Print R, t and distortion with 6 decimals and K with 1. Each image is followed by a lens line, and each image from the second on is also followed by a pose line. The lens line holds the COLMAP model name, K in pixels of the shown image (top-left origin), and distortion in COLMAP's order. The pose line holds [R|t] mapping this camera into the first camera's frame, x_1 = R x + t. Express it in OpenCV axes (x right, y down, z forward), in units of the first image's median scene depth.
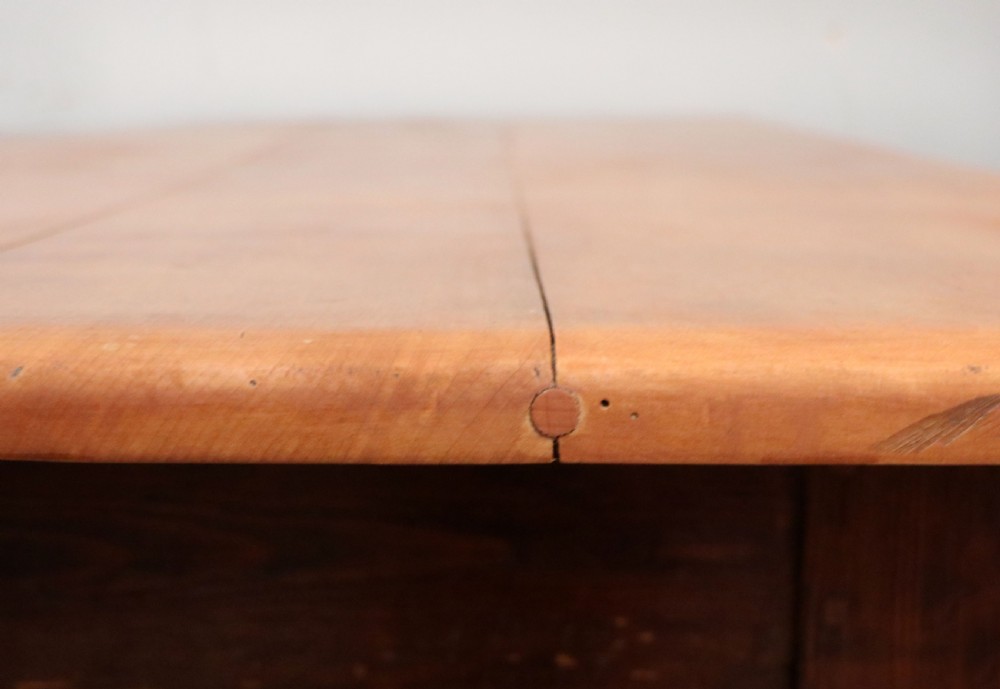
lens RADIAL K [[1648.0, 0, 464.1], [0, 1648.0, 345.1], [0, 0, 1]] dist [-0.060589, -0.095802]
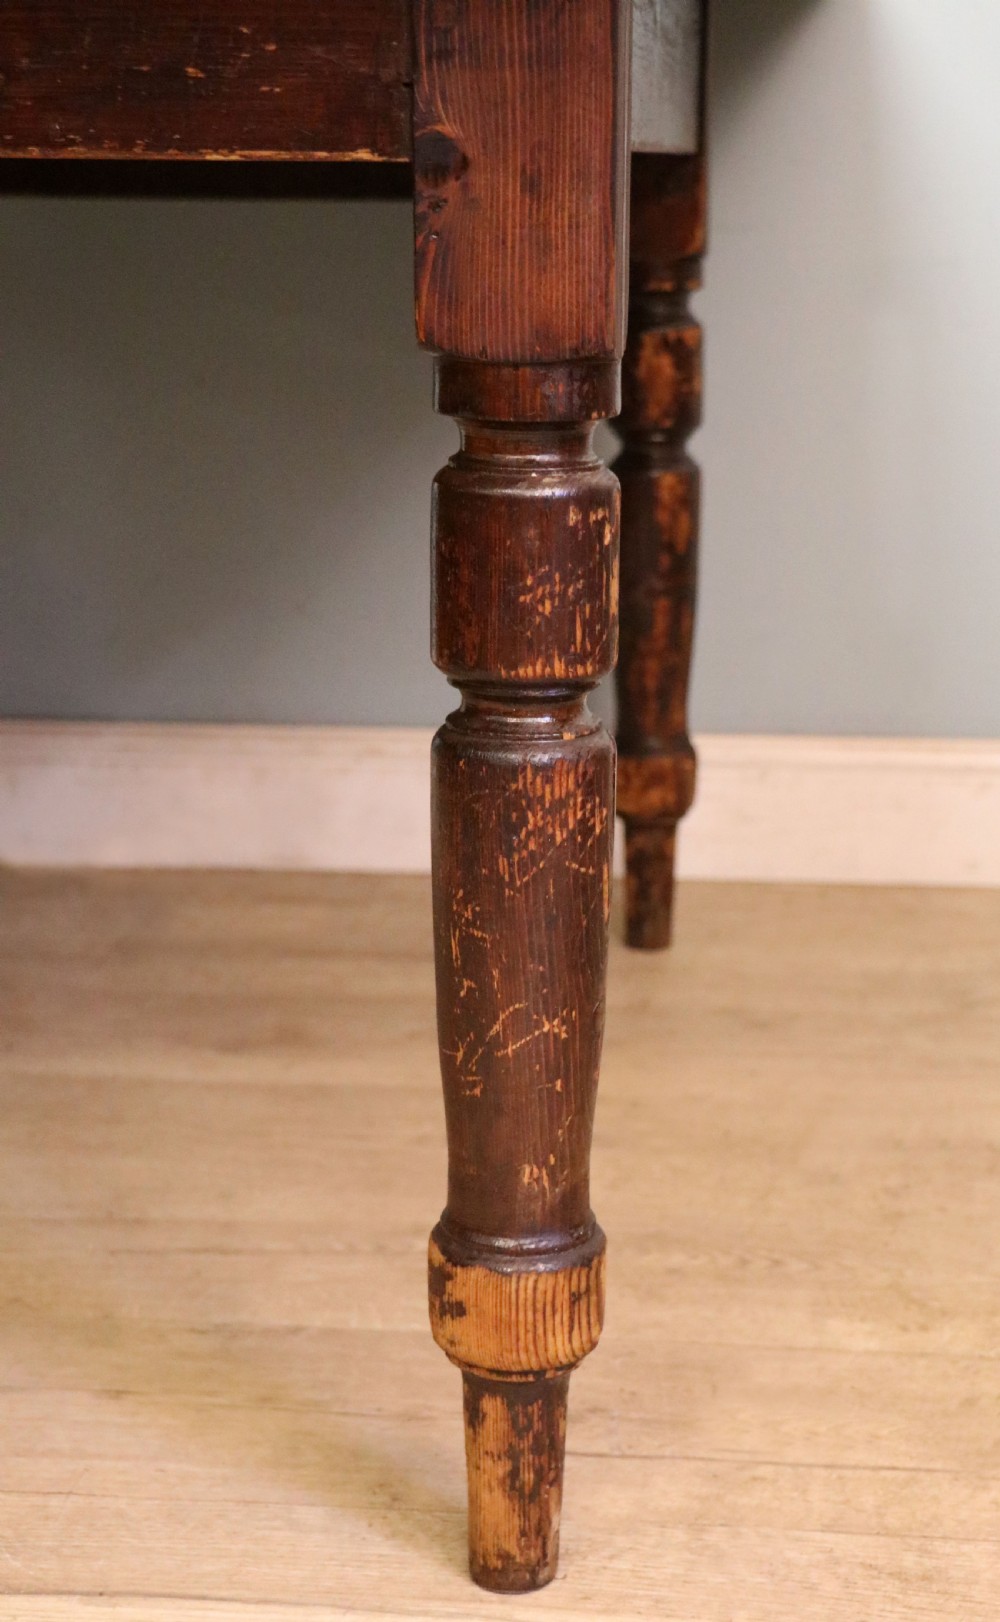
lens RADIAL K [[2792.8, 0, 564.3], [0, 2792.8, 880.2], [0, 0, 1]] dist [0.063326, 0.294380]
pose [[0.997913, 0.031622, -0.056299, 0.661424], [-0.026730, 0.995970, 0.085616, 0.872173], [0.058780, -0.083932, 0.994736, -1.278959]]
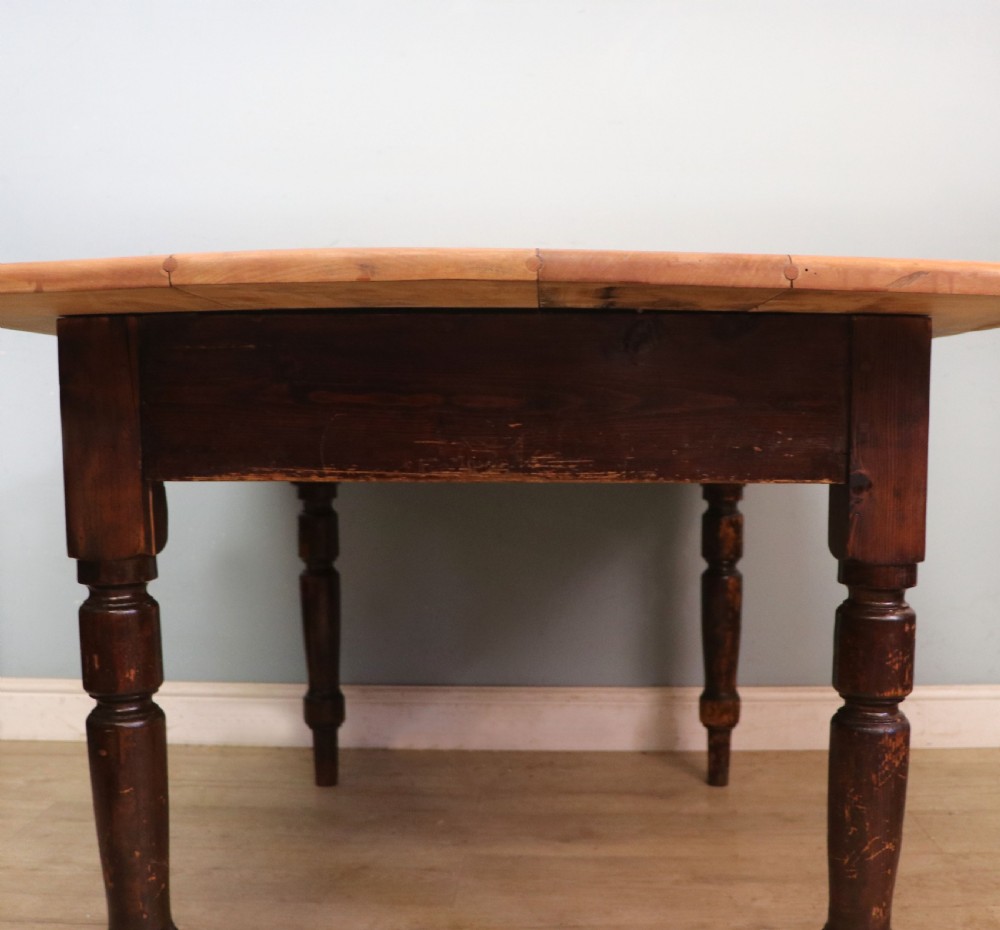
lens RADIAL K [[1250.2, 0, 553.2], [0, 1250.2, 461.5], [0, 0, 1]] dist [-0.196110, 0.155298]
pose [[0.999582, 0.018135, 0.022527, -0.465325], [-0.015203, 0.992148, -0.124143, 0.723984], [-0.024602, 0.123749, 0.992009, -1.374282]]
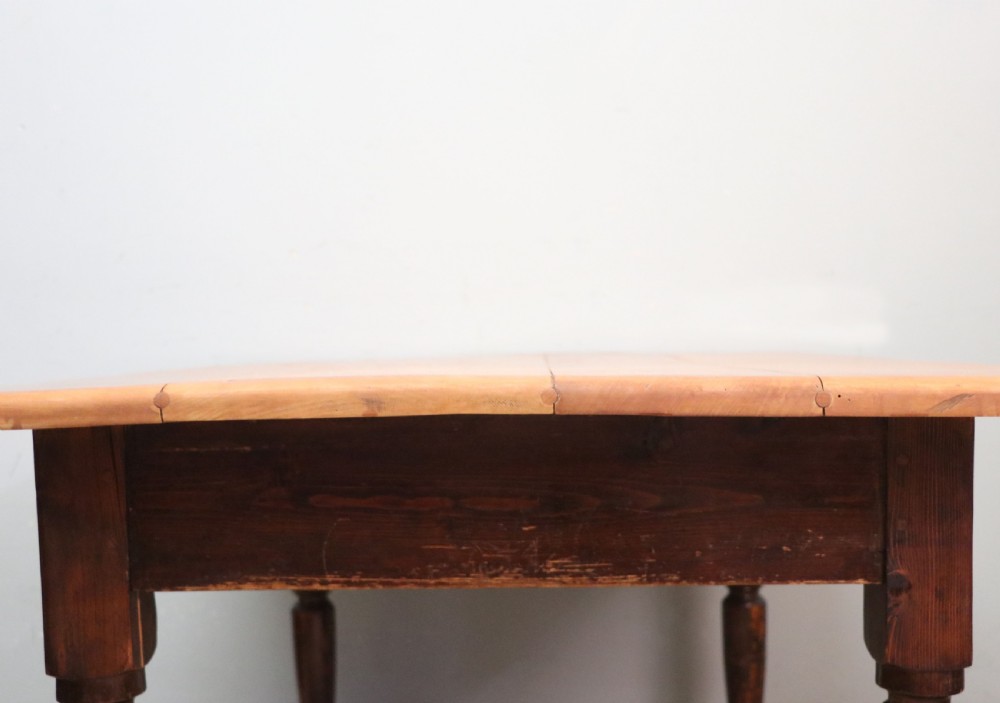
lens RADIAL K [[1337.7, 0, 534.0], [0, 1337.7, 354.0], [0, 0, 1]] dist [-0.044739, 0.102094]
pose [[0.999958, 0.002577, 0.008788, -0.506771], [-0.001188, 0.987978, -0.154588, 0.342958], [-0.009081, 0.154571, 0.987940, -1.471657]]
